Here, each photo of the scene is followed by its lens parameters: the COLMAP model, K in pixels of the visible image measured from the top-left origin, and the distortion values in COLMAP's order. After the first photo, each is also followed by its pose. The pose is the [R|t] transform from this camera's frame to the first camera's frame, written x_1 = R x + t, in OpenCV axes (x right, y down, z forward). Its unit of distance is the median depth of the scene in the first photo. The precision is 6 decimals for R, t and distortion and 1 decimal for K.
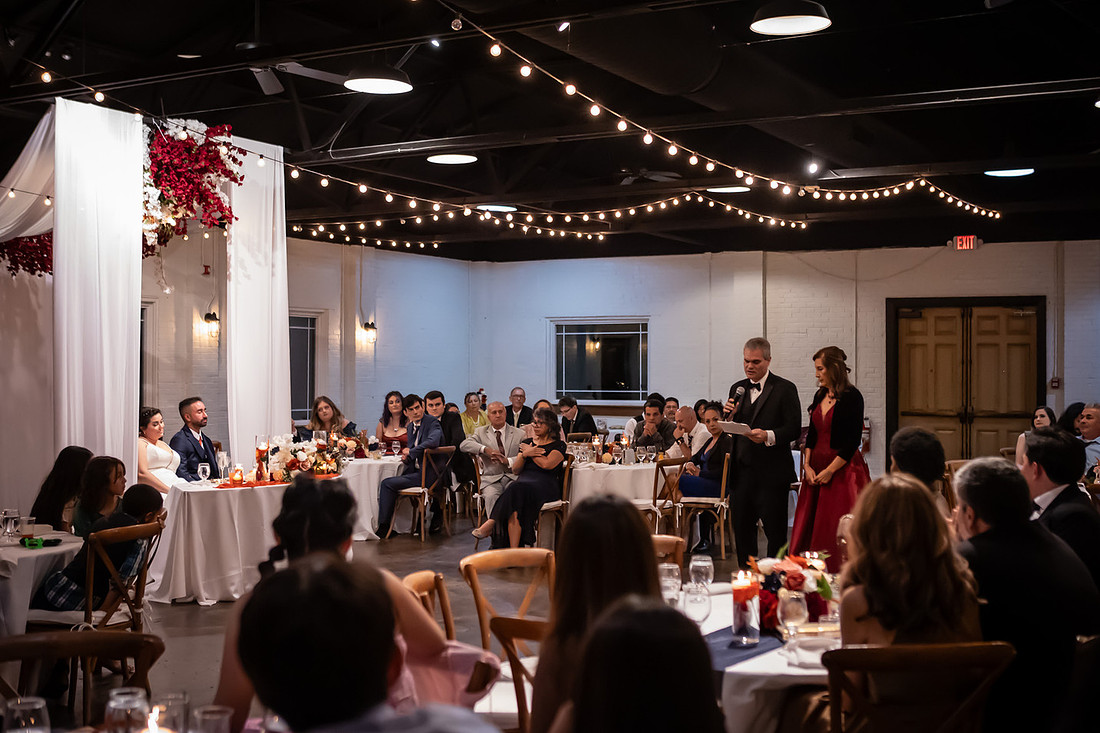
lens RADIAL K [[1341.9, 0, 552.3], [0, 1341.9, 373.8], [0, 0, 1]] dist [0.005786, 0.000000]
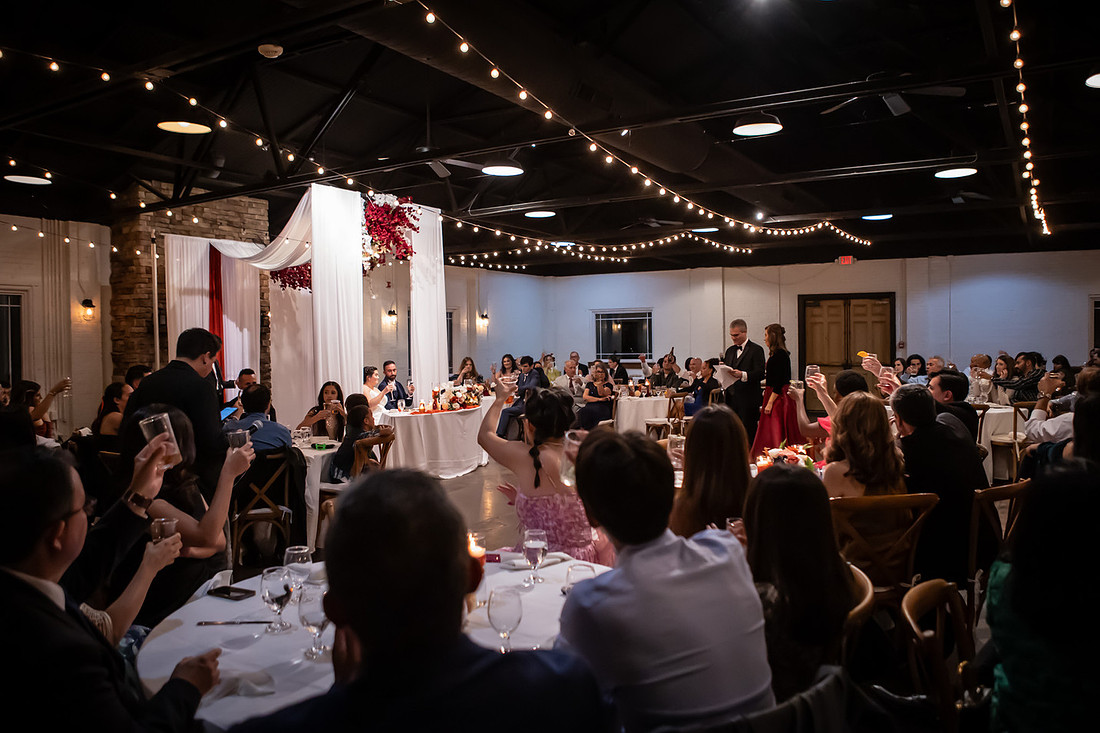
lens RADIAL K [[816.1, 0, 560.8], [0, 816.1, 369.2], [0, 0, 1]] dist [-0.056112, 0.003129]
pose [[0.999528, -0.015095, -0.026760, -0.024448], [0.015886, 0.999436, 0.029577, 0.001219], [0.026299, -0.029989, 0.999204, -0.006174]]
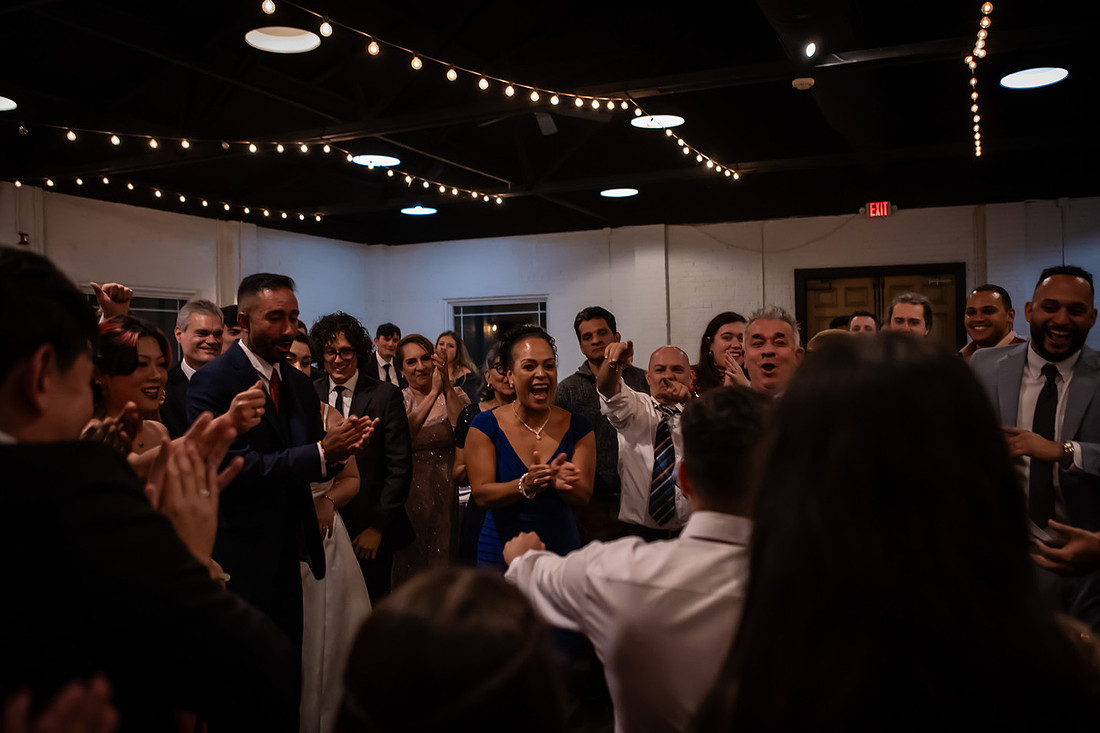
lens RADIAL K [[955.6, 0, 547.3], [0, 955.6, 358.6], [0, 0, 1]] dist [-0.061513, 0.085010]
pose [[0.995497, -0.022009, 0.092203, 0.010195], [0.021663, 0.999754, 0.004762, 0.000802], [-0.092286, -0.002743, 0.995729, 0.497424]]
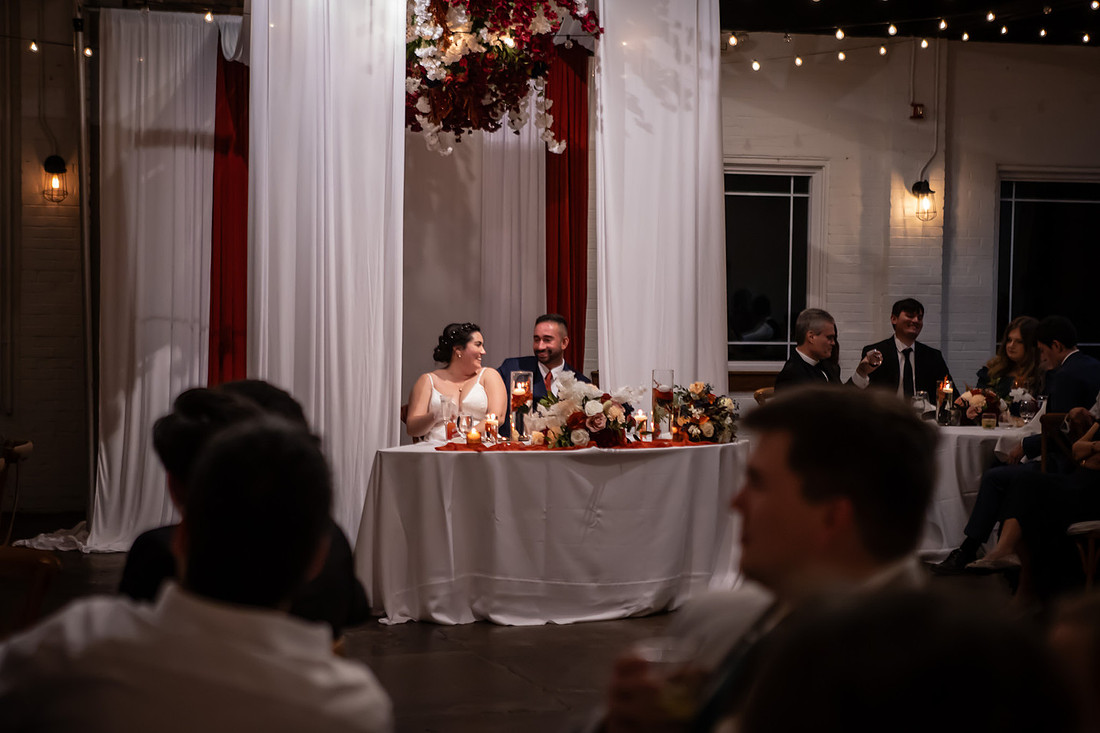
lens RADIAL K [[2100.6, 0, 544.2], [0, 2100.6, 371.2], [0, 0, 1]] dist [0.206416, 0.000000]
pose [[0.753277, 0.037224, -0.656649, 0.327544], [-0.011312, 0.998983, 0.043653, 0.001890], [0.657606, -0.025455, 0.752932, 0.192490]]
